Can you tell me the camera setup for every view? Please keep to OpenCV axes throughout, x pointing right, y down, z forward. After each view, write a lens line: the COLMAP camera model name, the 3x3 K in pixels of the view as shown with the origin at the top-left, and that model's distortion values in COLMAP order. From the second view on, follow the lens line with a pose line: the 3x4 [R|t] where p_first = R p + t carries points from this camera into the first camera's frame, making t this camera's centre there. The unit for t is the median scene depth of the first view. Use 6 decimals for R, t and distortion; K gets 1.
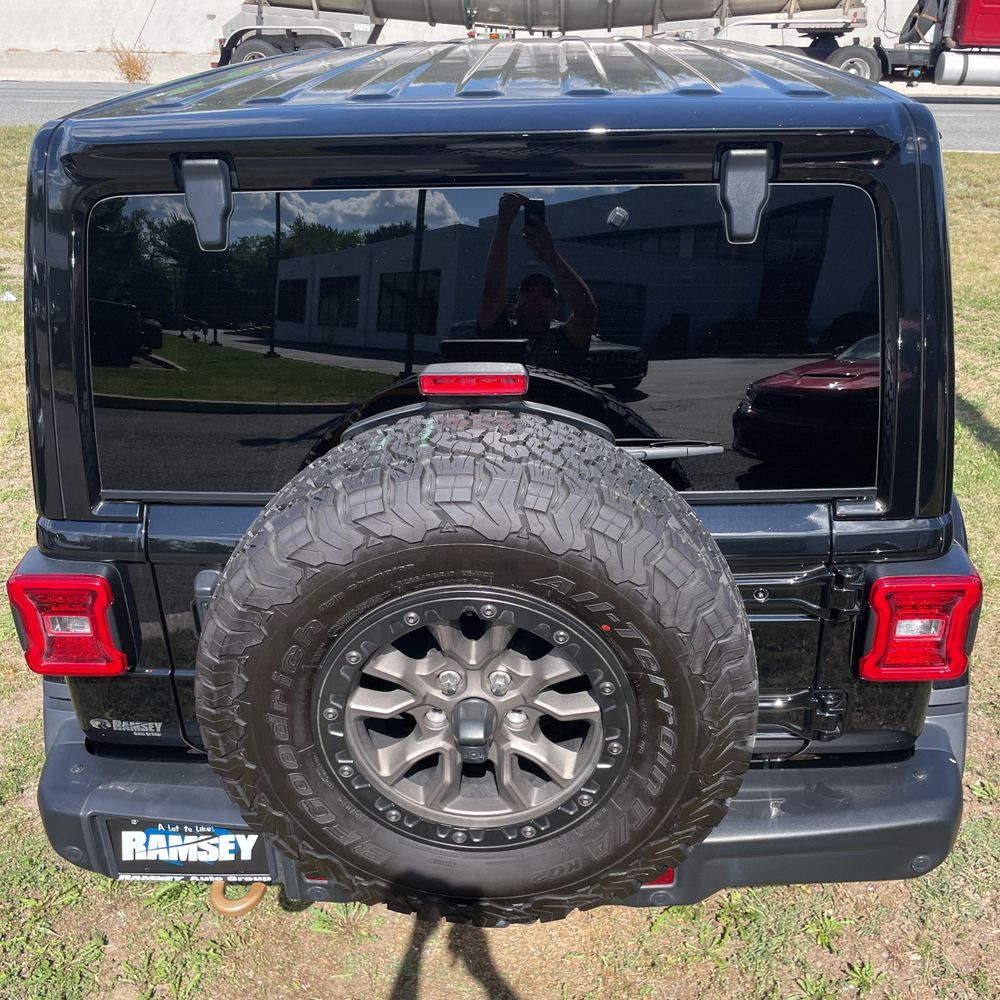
lens RADIAL K [[1013.4, 0, 499.8], [0, 1013.4, 482.4], [0, 0, 1]] dist [0.108384, -0.152599]
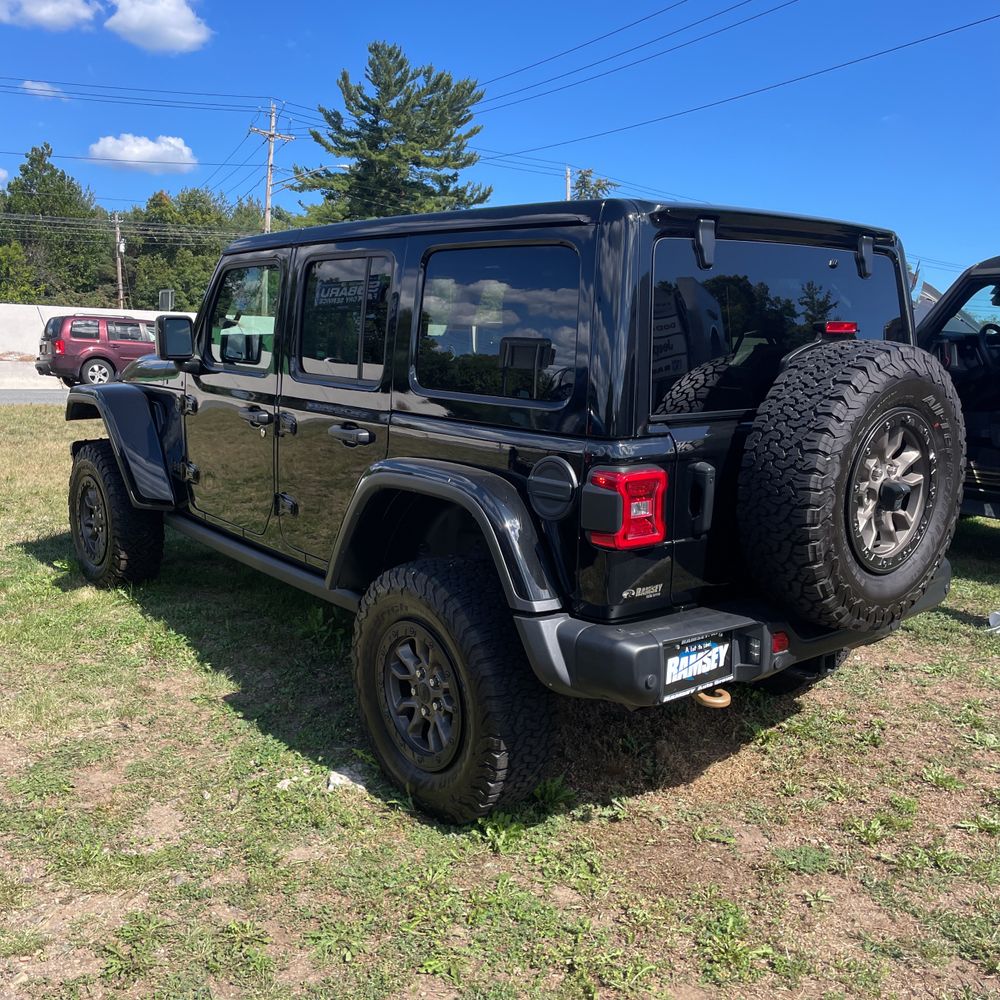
lens RADIAL K [[1013.4, 0, 499.8], [0, 1013.4, 482.4], [0, 0, 1]] dist [0.108384, -0.152599]
pose [[0.742379, -0.071339, 0.666171, -1.749649], [0.261128, 0.946493, -0.189641, 0.371314], [-0.616997, 0.314742, 0.721285, 0.043999]]
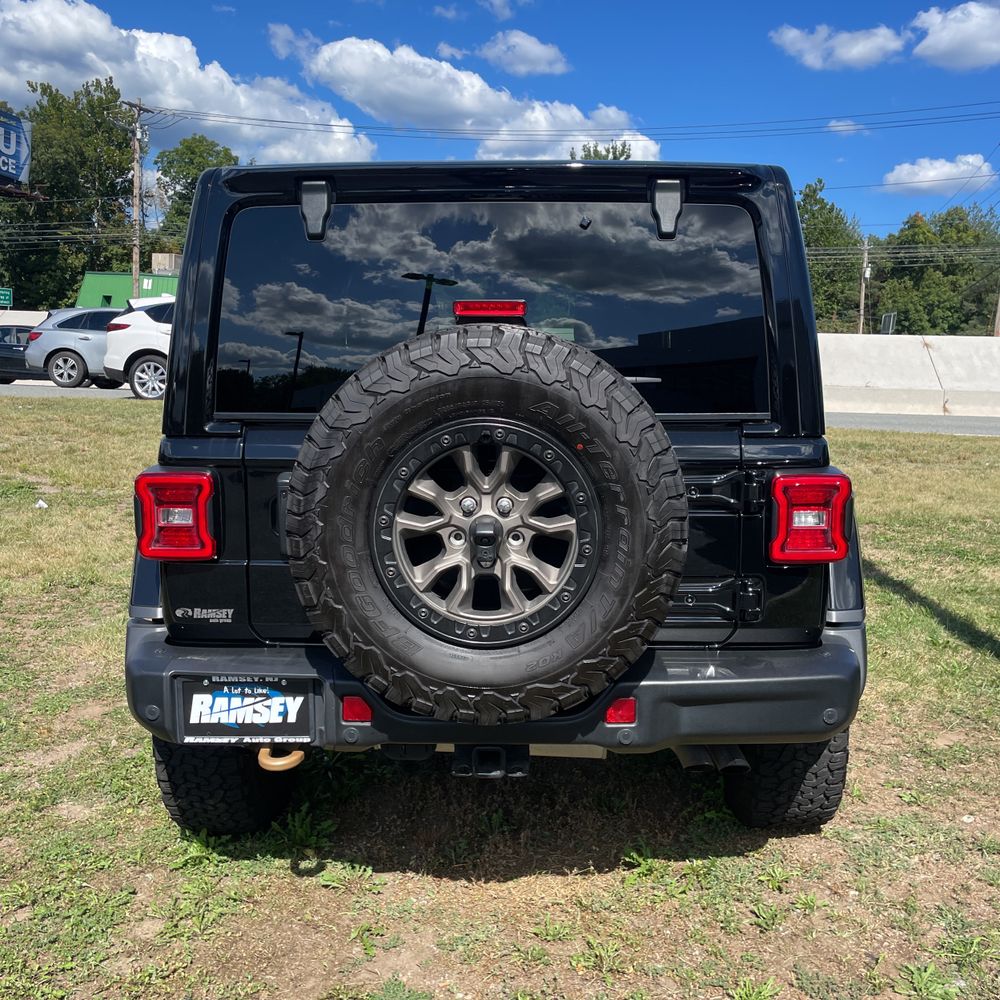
lens RADIAL K [[1013.4, 0, 499.8], [0, 1013.4, 482.4], [0, 0, 1]] dist [0.108384, -0.152599]
pose [[0.999523, 0.022196, 0.021480, -0.034968], [-0.014608, 0.952428, -0.304412, 0.552464], [-0.027215, 0.303953, 0.952298, -0.314600]]
